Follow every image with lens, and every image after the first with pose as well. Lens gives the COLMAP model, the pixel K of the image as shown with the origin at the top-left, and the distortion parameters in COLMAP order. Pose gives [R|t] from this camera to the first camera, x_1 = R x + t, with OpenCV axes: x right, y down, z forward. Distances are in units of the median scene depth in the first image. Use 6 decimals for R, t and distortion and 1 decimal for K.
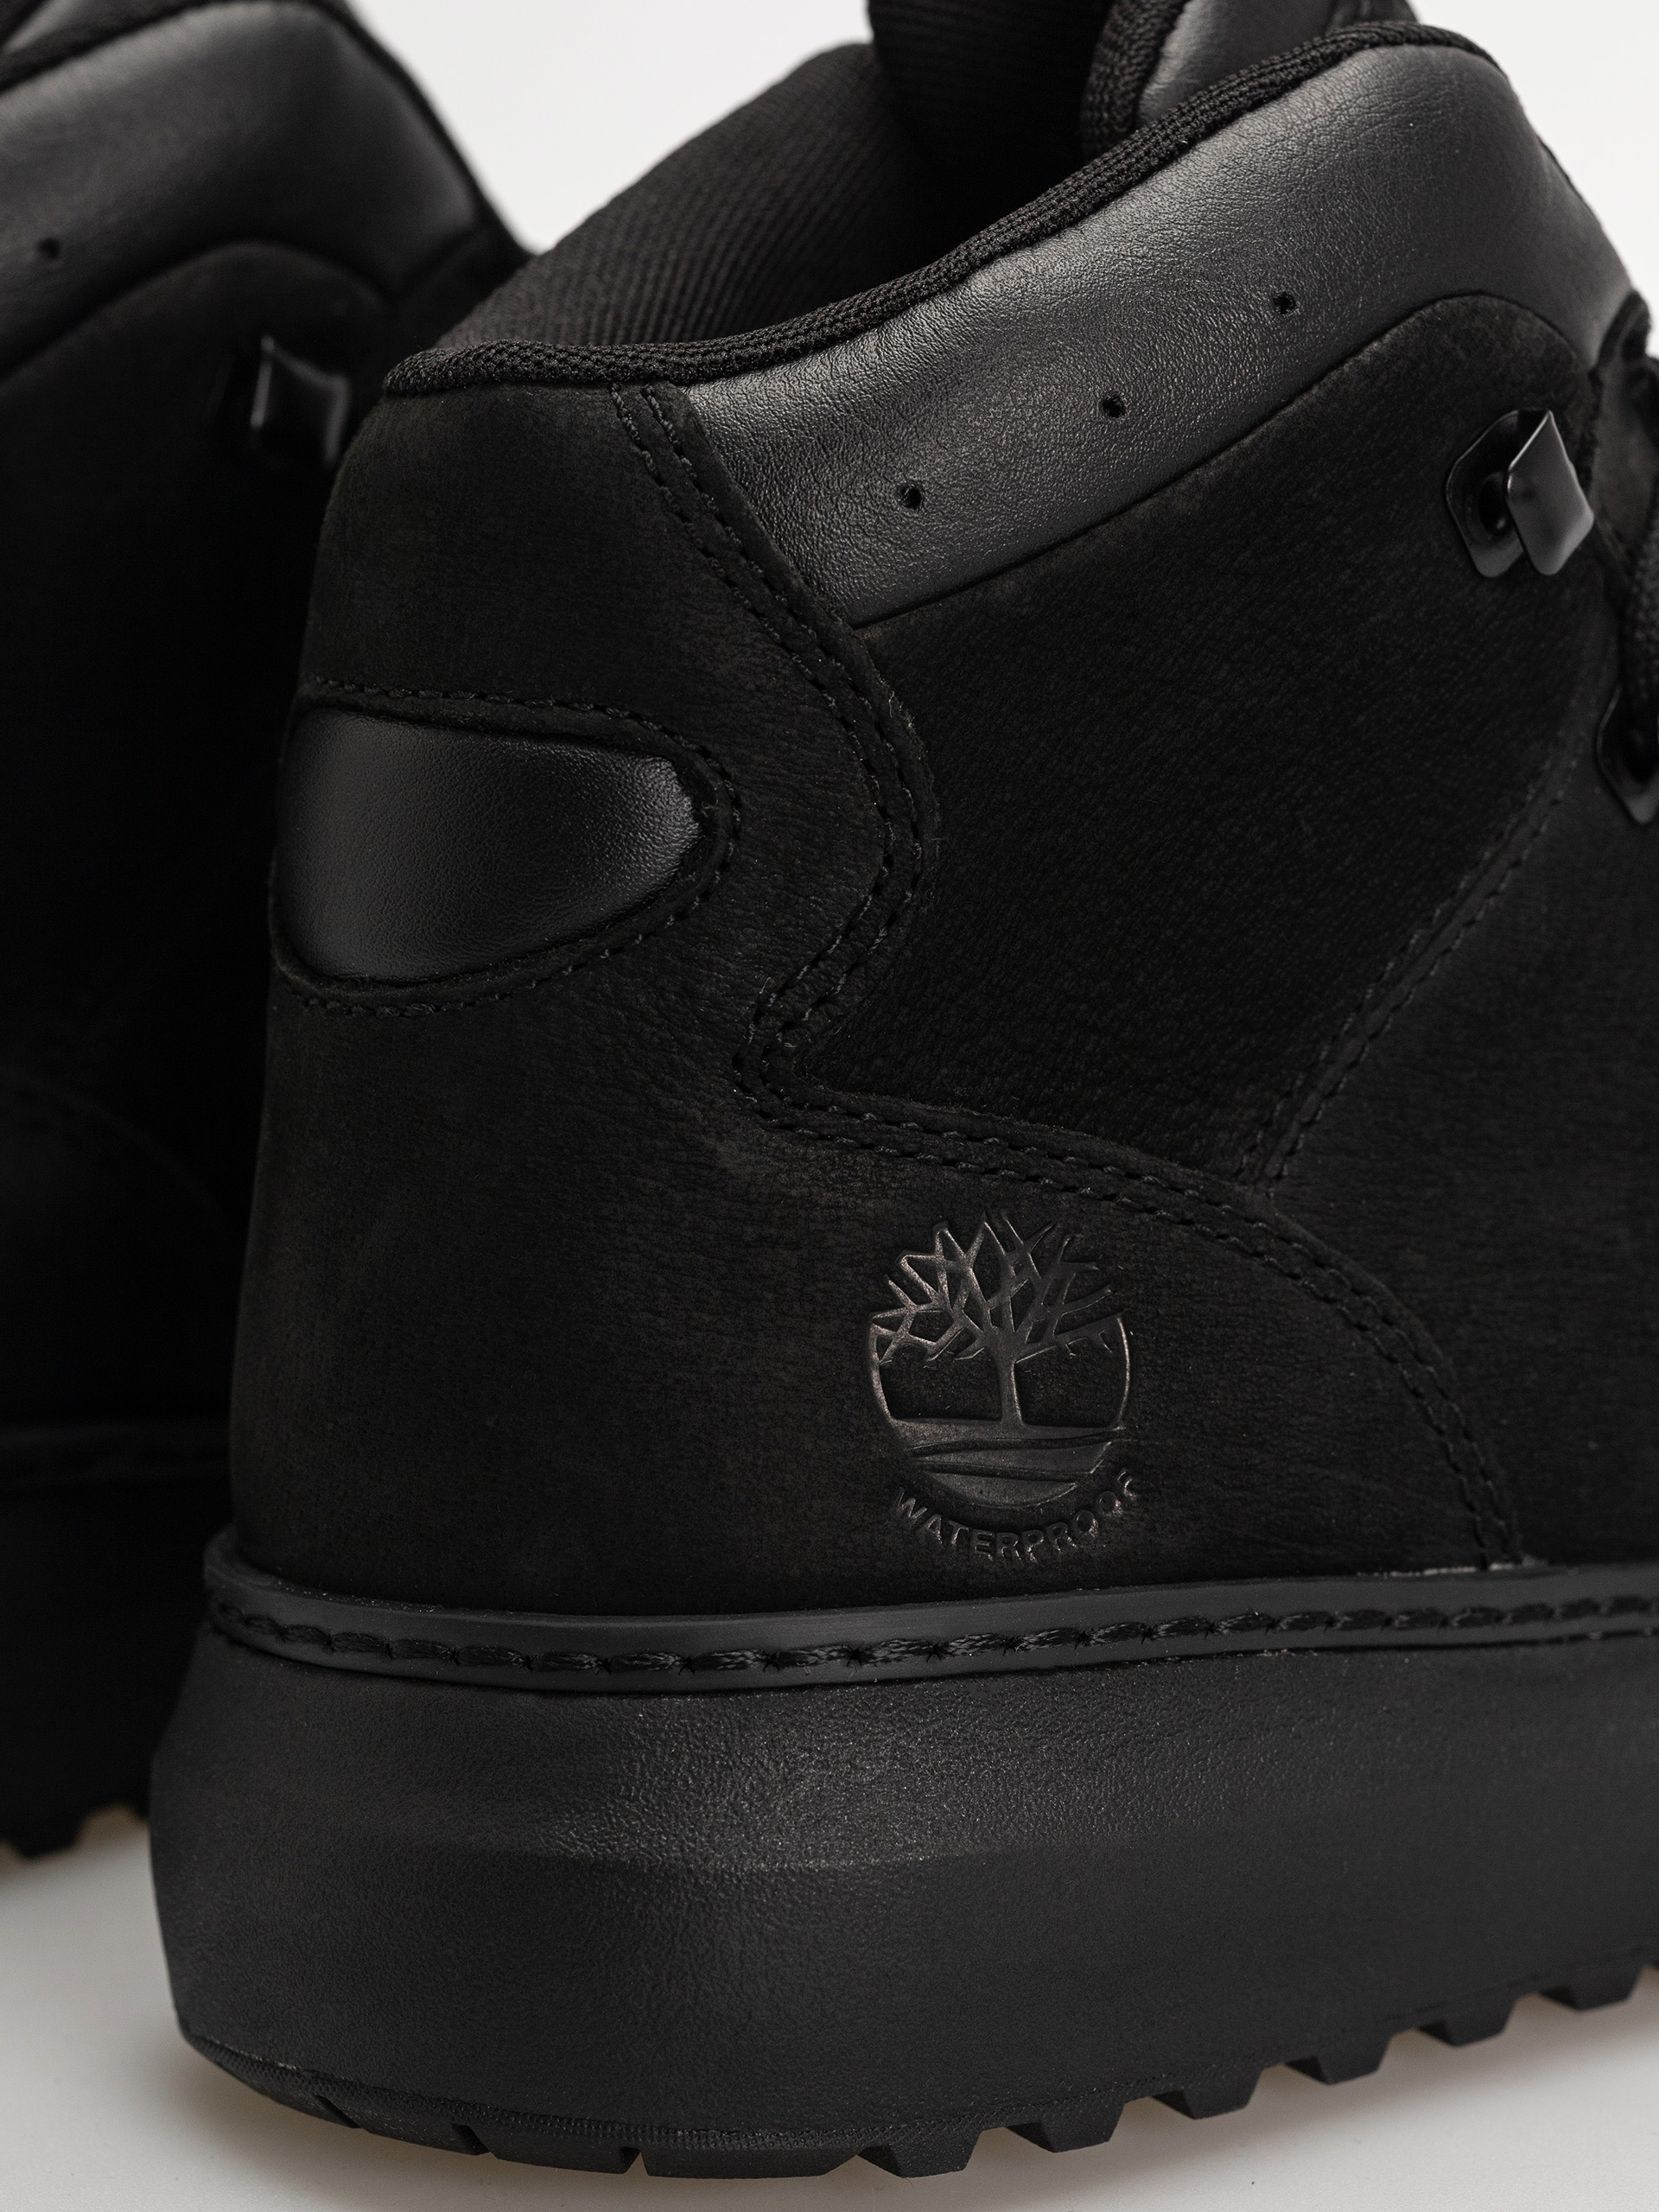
lens RADIAL K [[7240.0, 0, 830.7], [0, 7240.0, 1101.1], [0, 0, 1]] dist [0.120289, 0.000000]
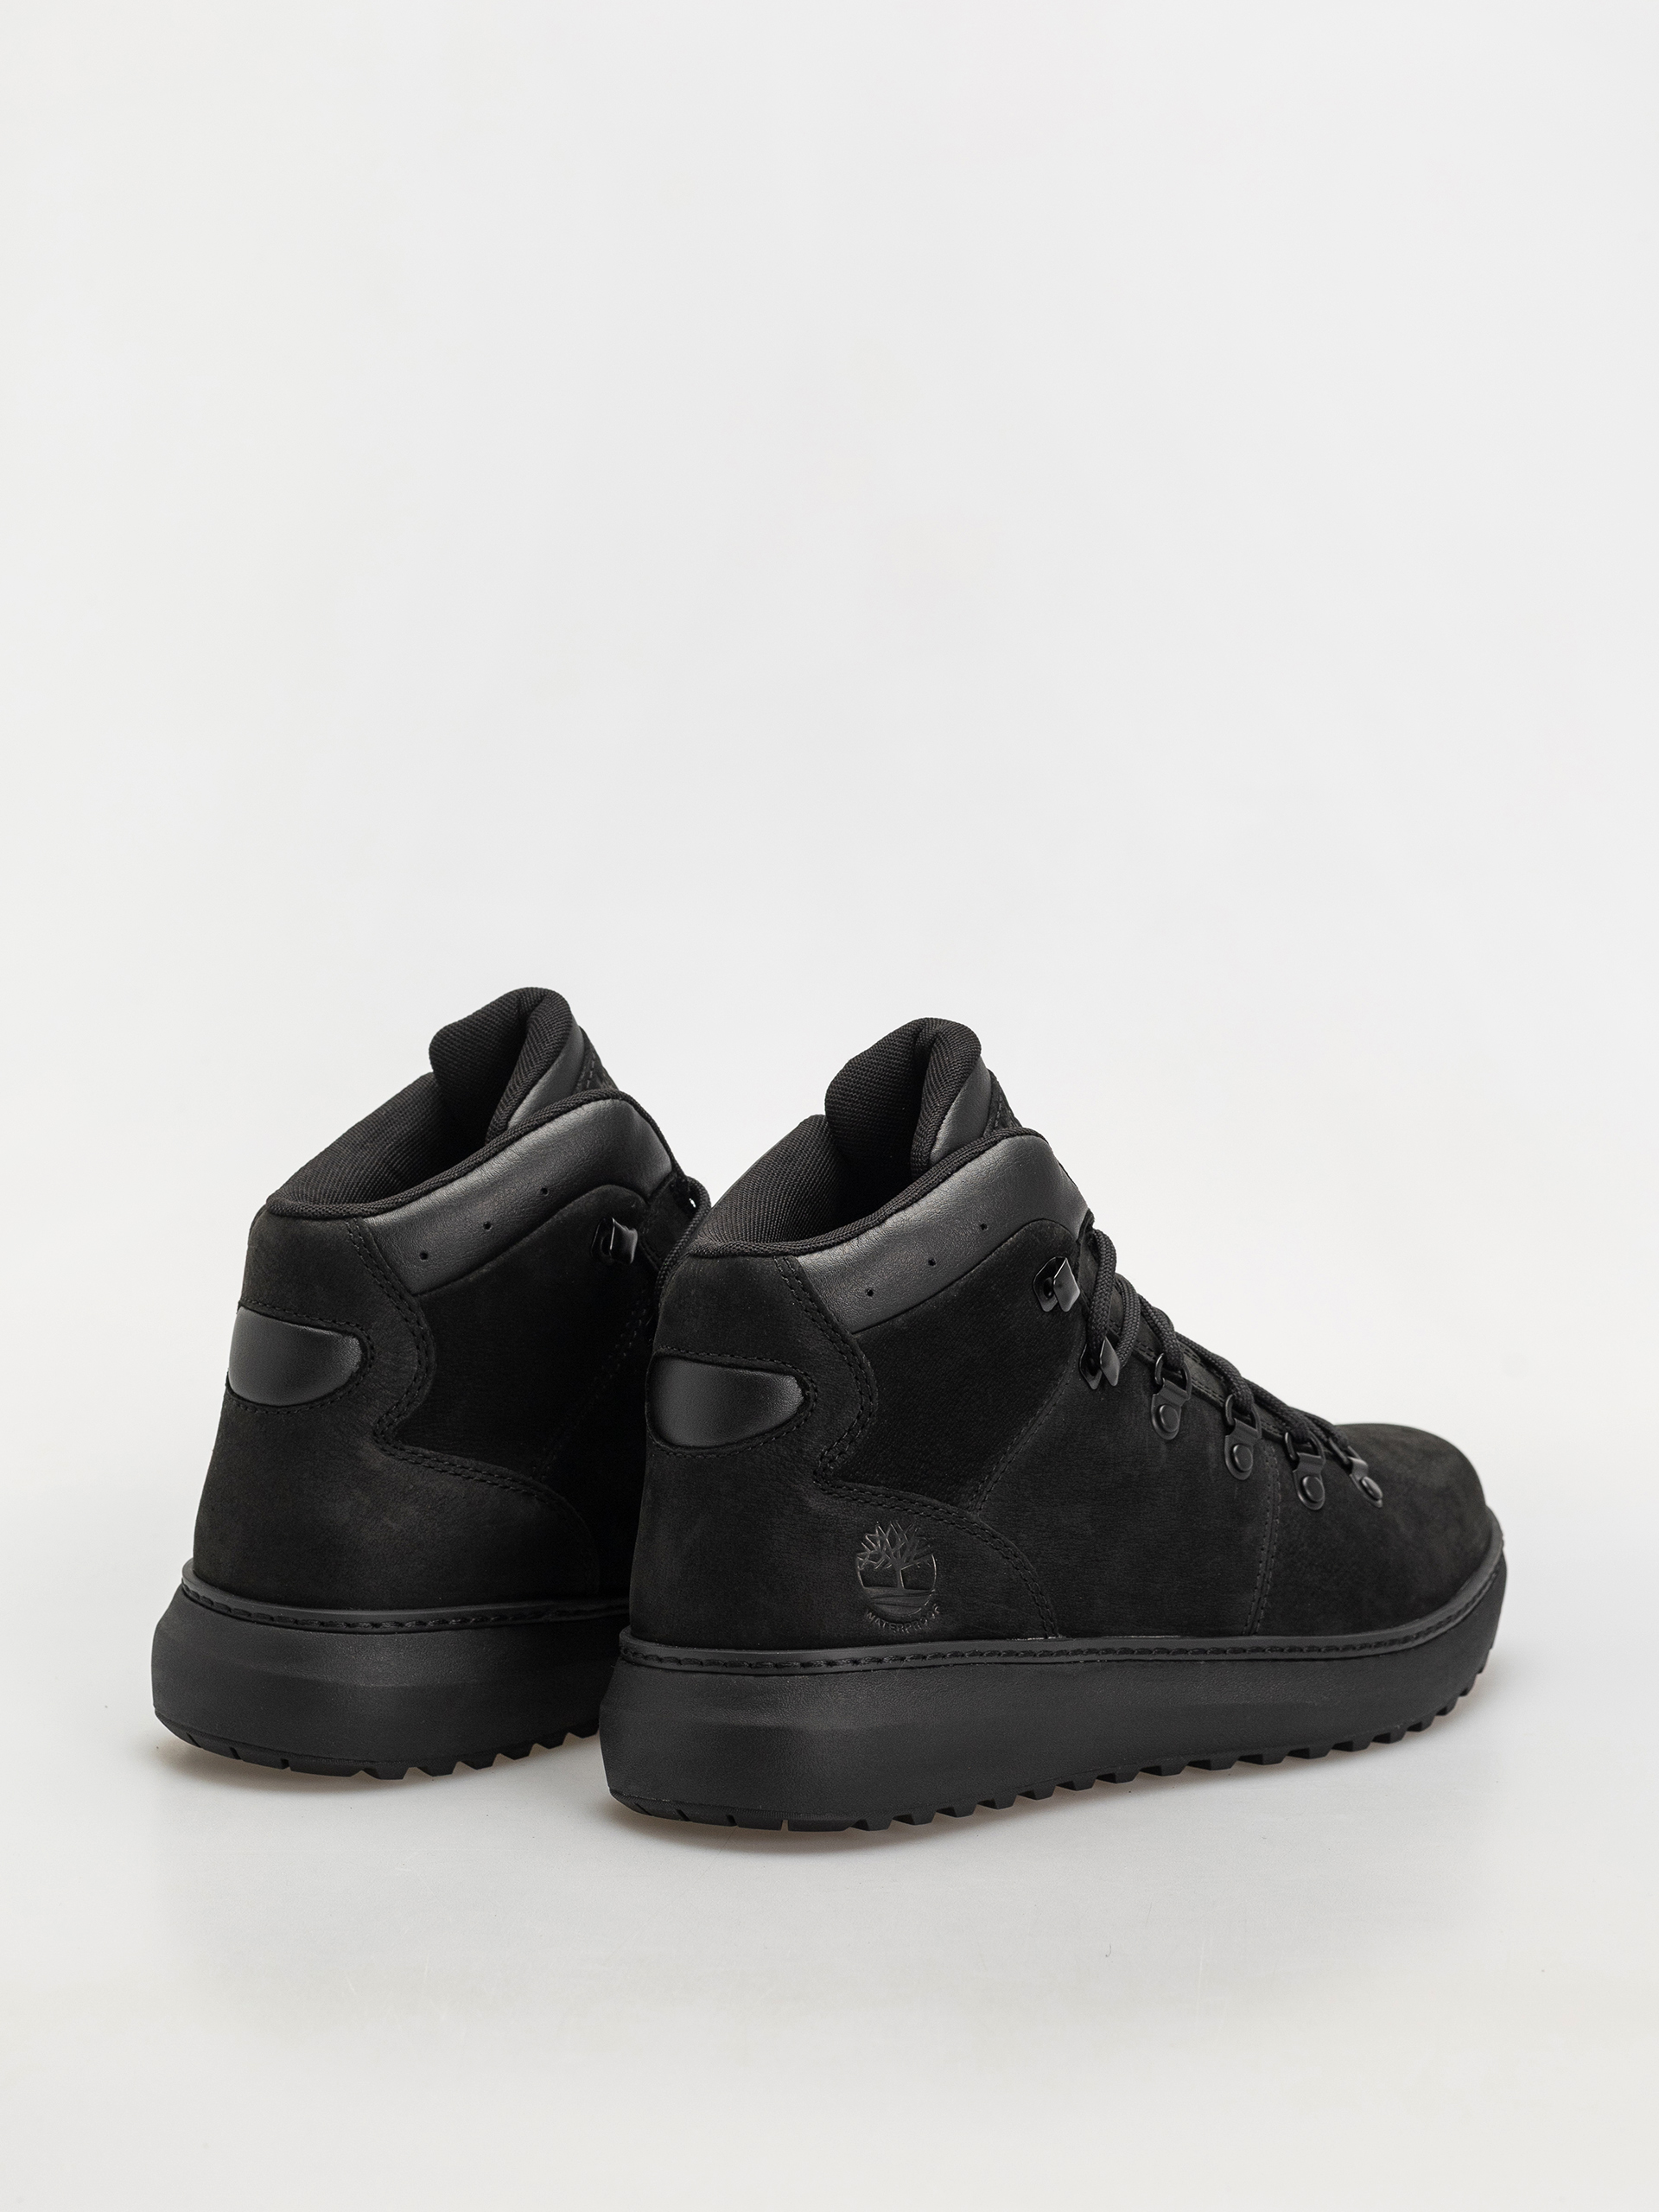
lens RADIAL K [[7240.0, 0, 829.9], [0, 7240.0, 1106.7], [0, 0, 1]] dist [0.120289, 0.000000]
pose [[0.994156, -0.000303, 0.107955, -0.338189], [0.005506, 0.998837, -0.047903, -0.013280], [-0.107815, 0.048218, 0.993001, -2.078132]]
